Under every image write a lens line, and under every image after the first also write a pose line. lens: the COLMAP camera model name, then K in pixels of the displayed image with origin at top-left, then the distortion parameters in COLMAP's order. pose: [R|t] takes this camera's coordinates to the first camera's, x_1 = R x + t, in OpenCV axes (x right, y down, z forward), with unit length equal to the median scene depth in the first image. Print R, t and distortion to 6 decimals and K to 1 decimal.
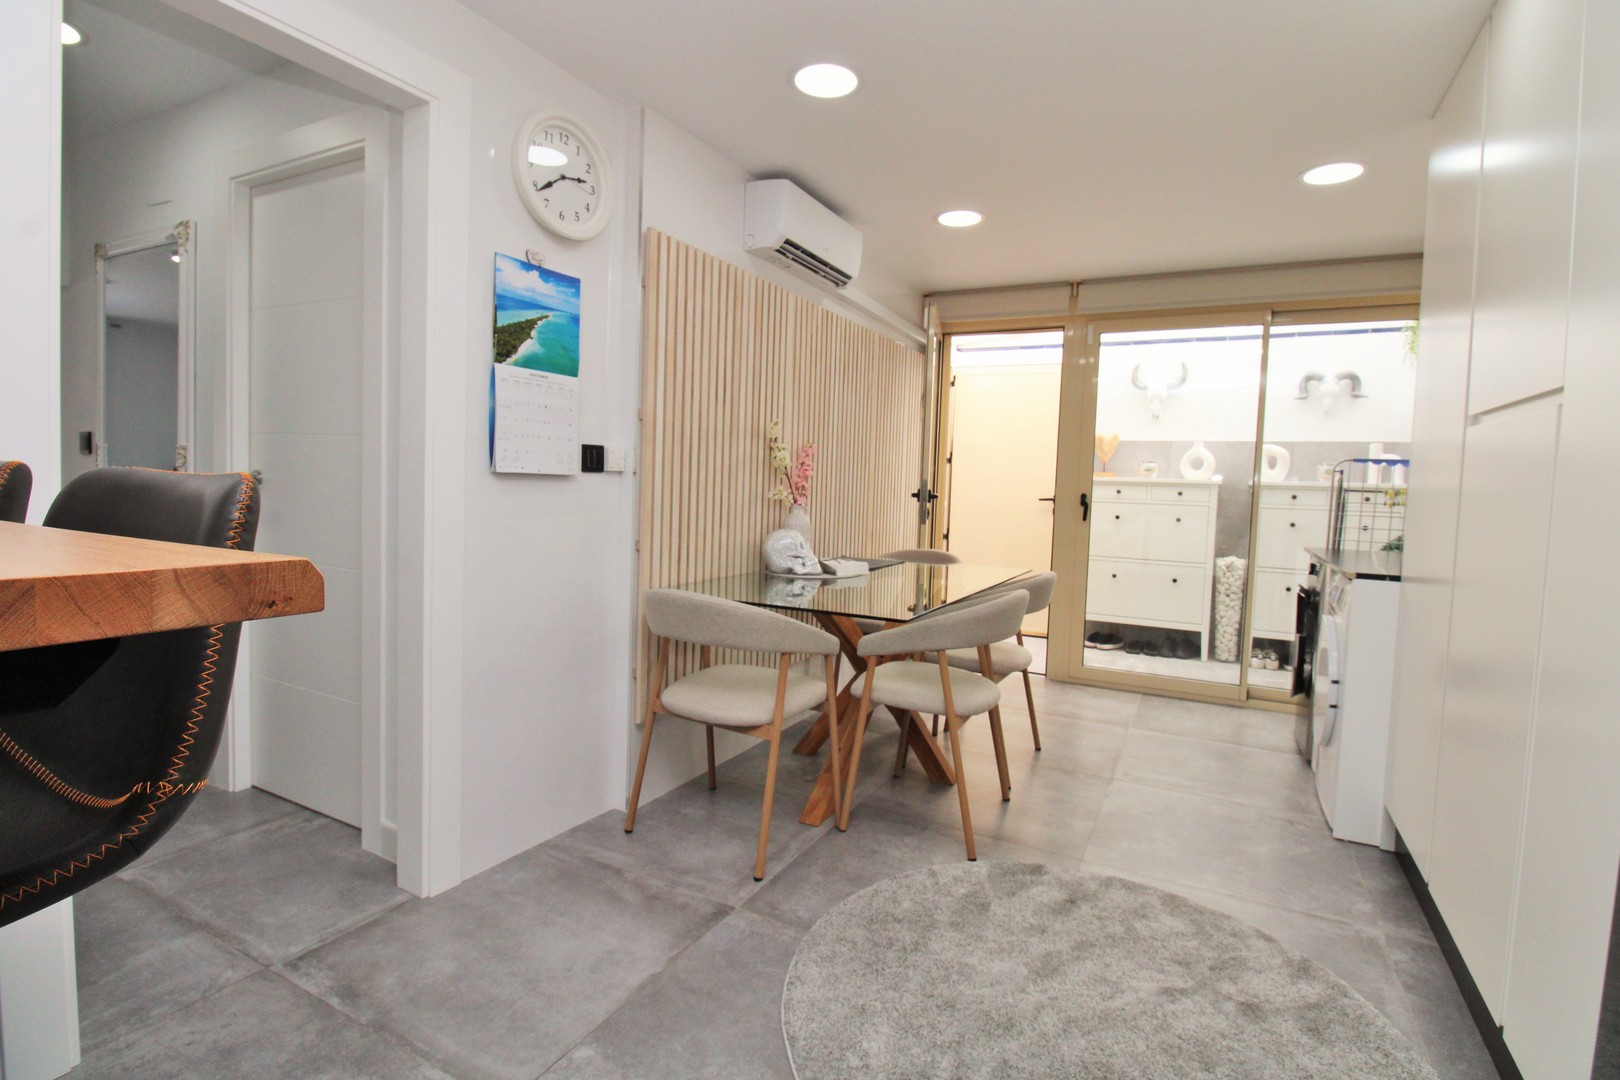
lens RADIAL K [[770.8, 0, 812.3], [0, 770.8, 522.9], [0, 0, 1]] dist [0.002585, -0.019141]
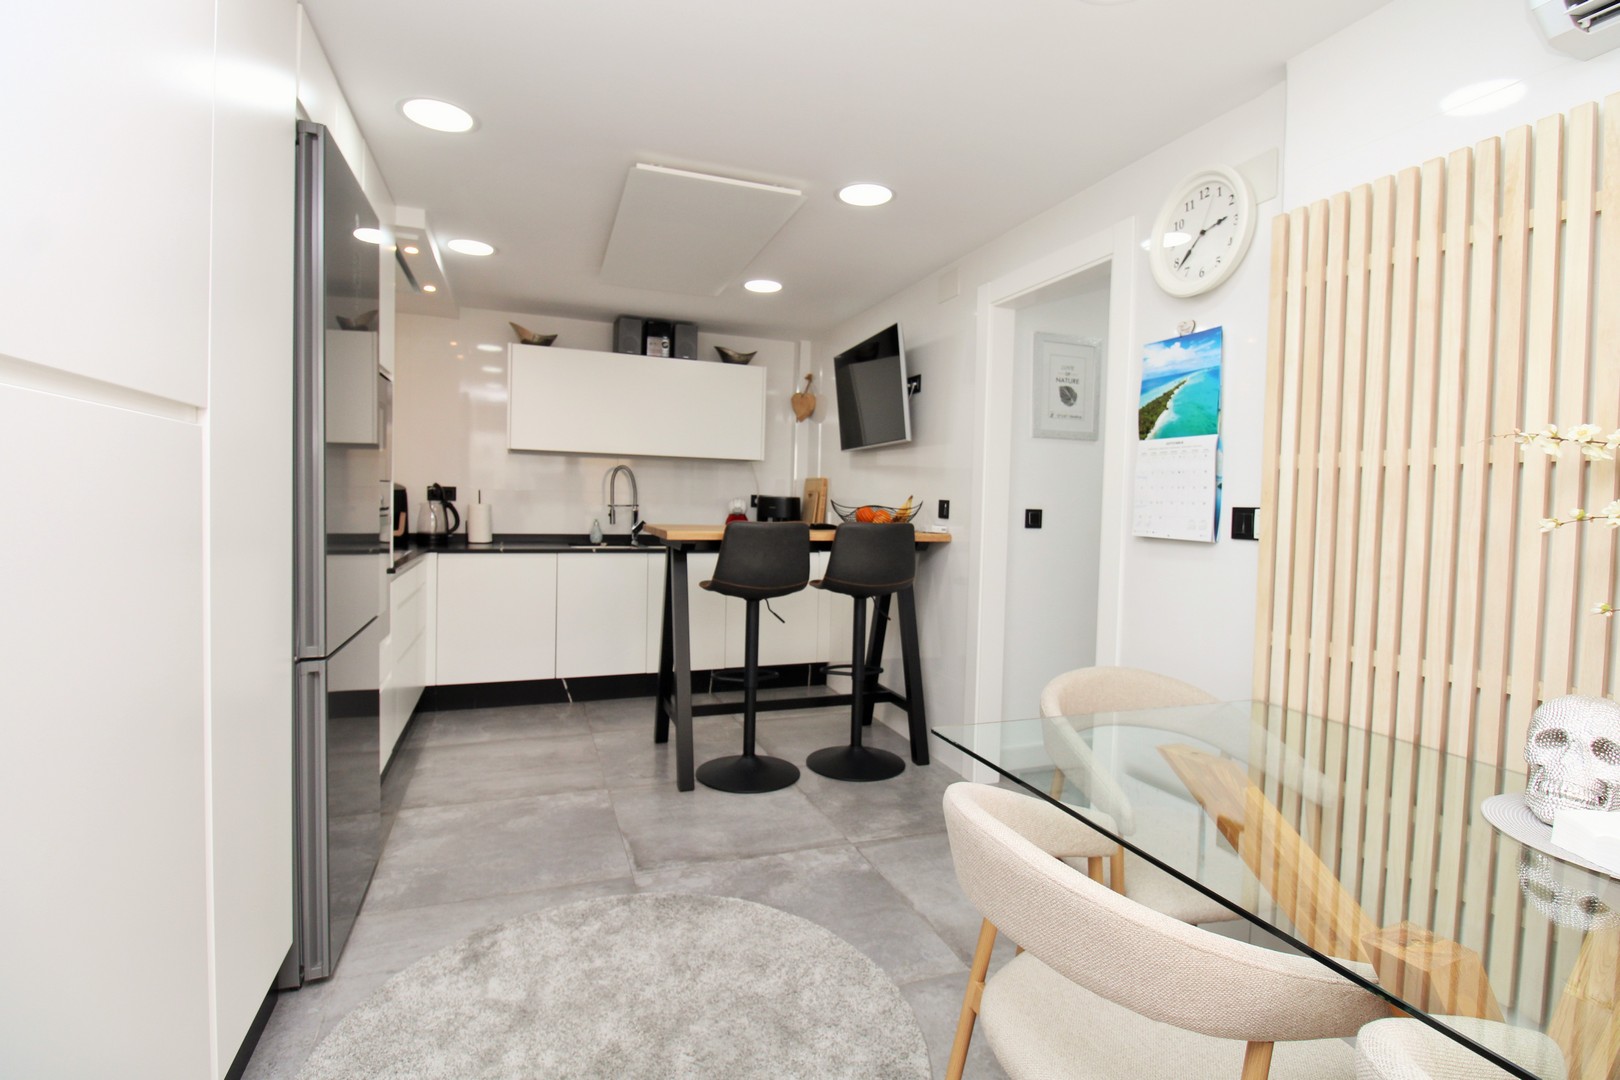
lens RADIAL K [[770.8, 0, 812.3], [0, 770.8, 522.9], [0, 0, 1]] dist [0.002585, -0.019141]
pose [[-0.663128, -0.023977, -0.748122, 0.732159], [-0.088146, 0.995034, 0.046242, -0.091488], [0.743297, 0.096608, -0.661949, 1.345290]]
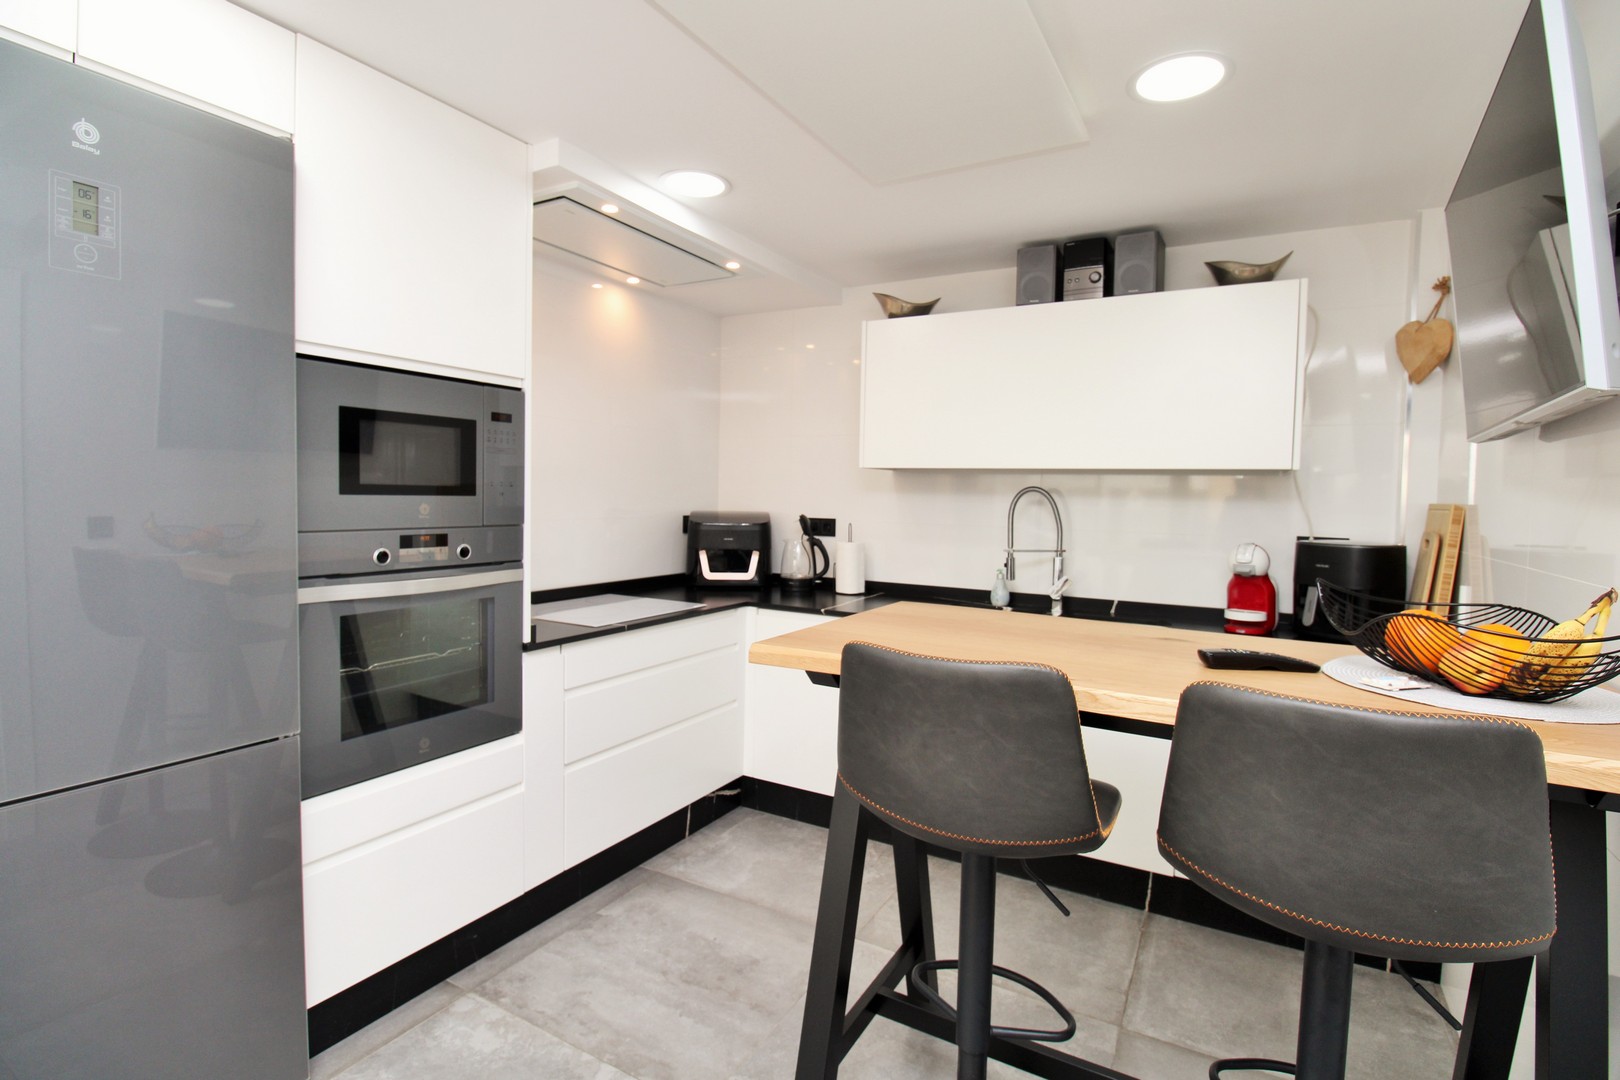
lens RADIAL K [[756.0, 0, 810.6], [0, 756.0, 525.1], [0, 0, 1]] dist [0.002187, -0.012762]
pose [[-0.998020, -0.051891, 0.035549, -0.217664], [-0.048219, 0.994083, 0.097333, -0.149001], [-0.040389, 0.095426, -0.994617, 0.828507]]
